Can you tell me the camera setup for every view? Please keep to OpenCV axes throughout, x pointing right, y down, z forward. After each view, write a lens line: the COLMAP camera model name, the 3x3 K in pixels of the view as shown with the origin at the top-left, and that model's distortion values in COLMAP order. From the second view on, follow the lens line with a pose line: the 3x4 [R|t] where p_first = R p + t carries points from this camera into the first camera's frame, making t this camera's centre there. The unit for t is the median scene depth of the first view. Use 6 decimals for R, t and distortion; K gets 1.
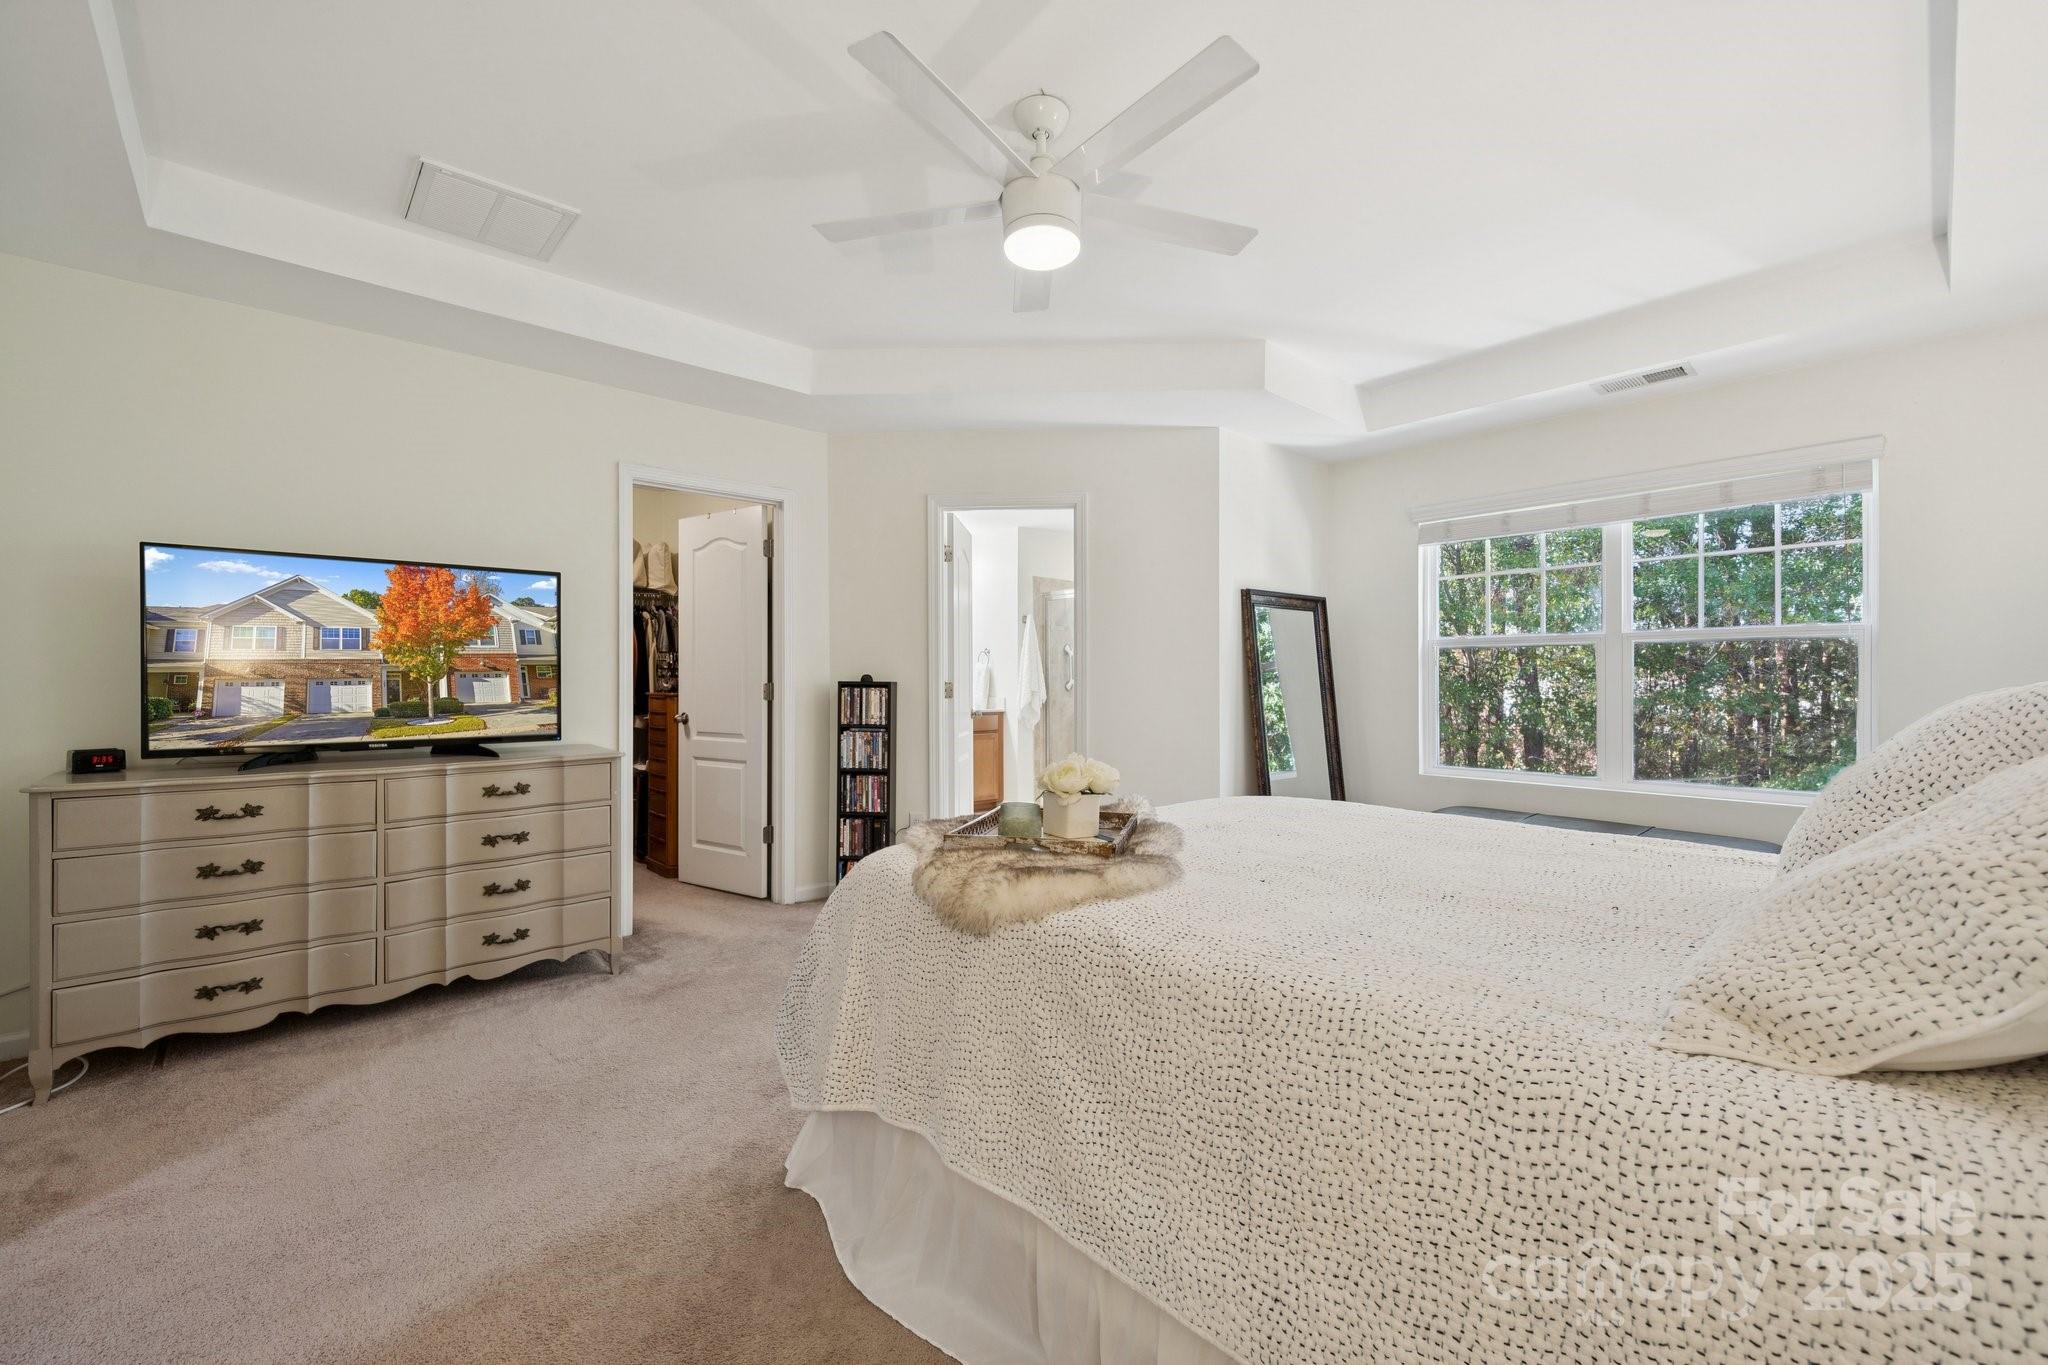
lens RADIAL K [[808.5, 0, 1051.3], [0, 808.5, 678.3], [0, 0, 1]] dist [0.027590, 0.000091]
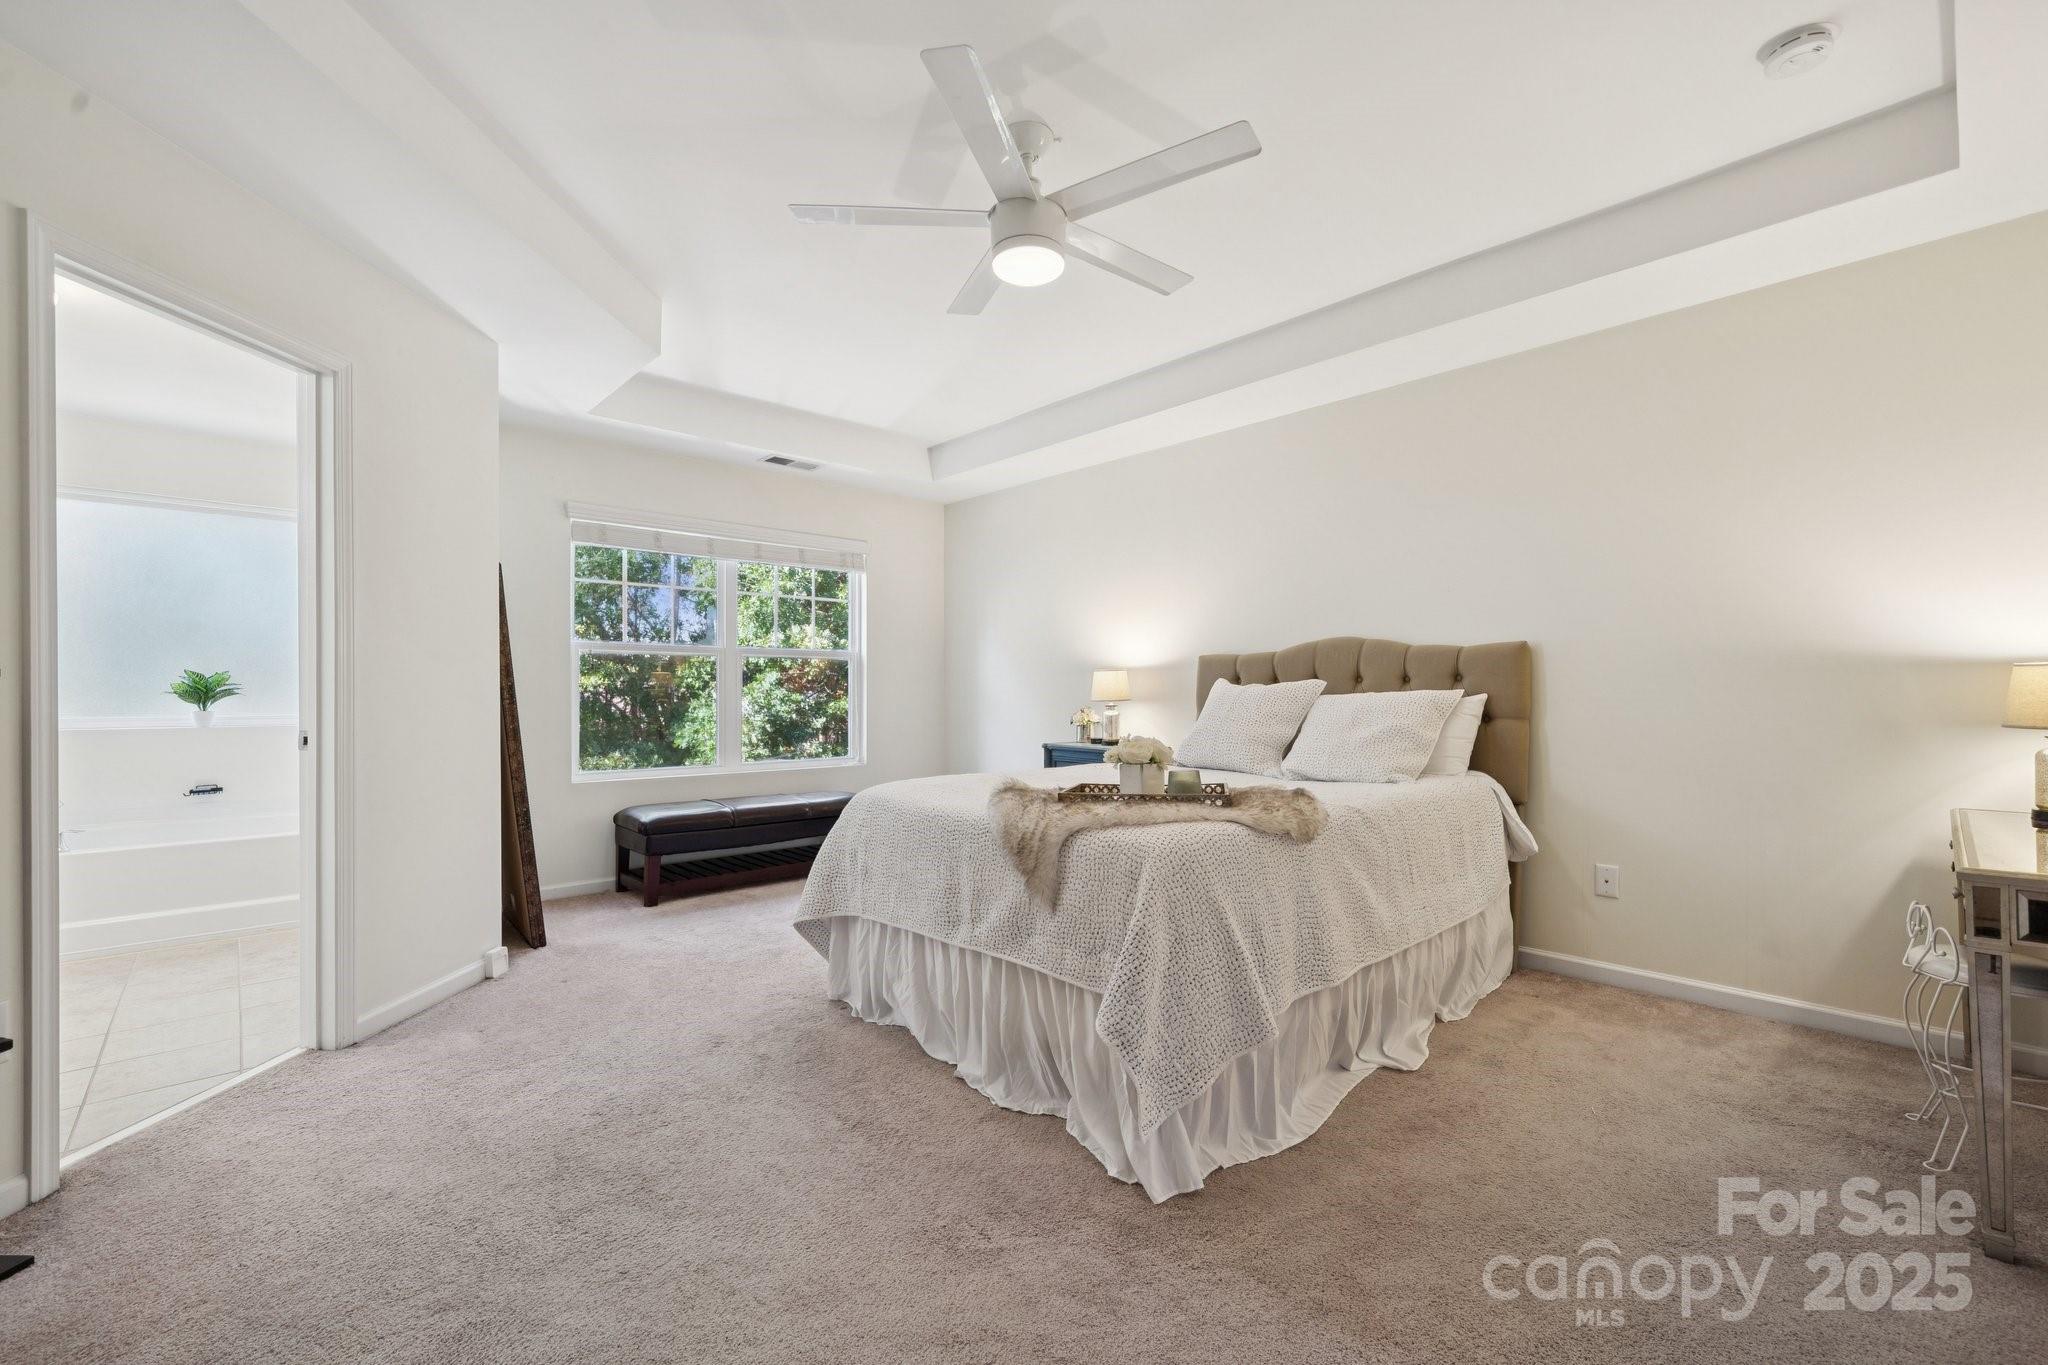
lens RADIAL K [[828.9, 0, 1033.2], [0, 828.9, 679.0], [0, 0, 1]] dist [0.001452, -0.000005]
pose [[0.014266, 0.012147, 0.999824, -0.335714], [-0.000127, 0.999926, -0.012146, 0.006104], [-0.999898, 0.000046, 0.014266, 0.300804]]
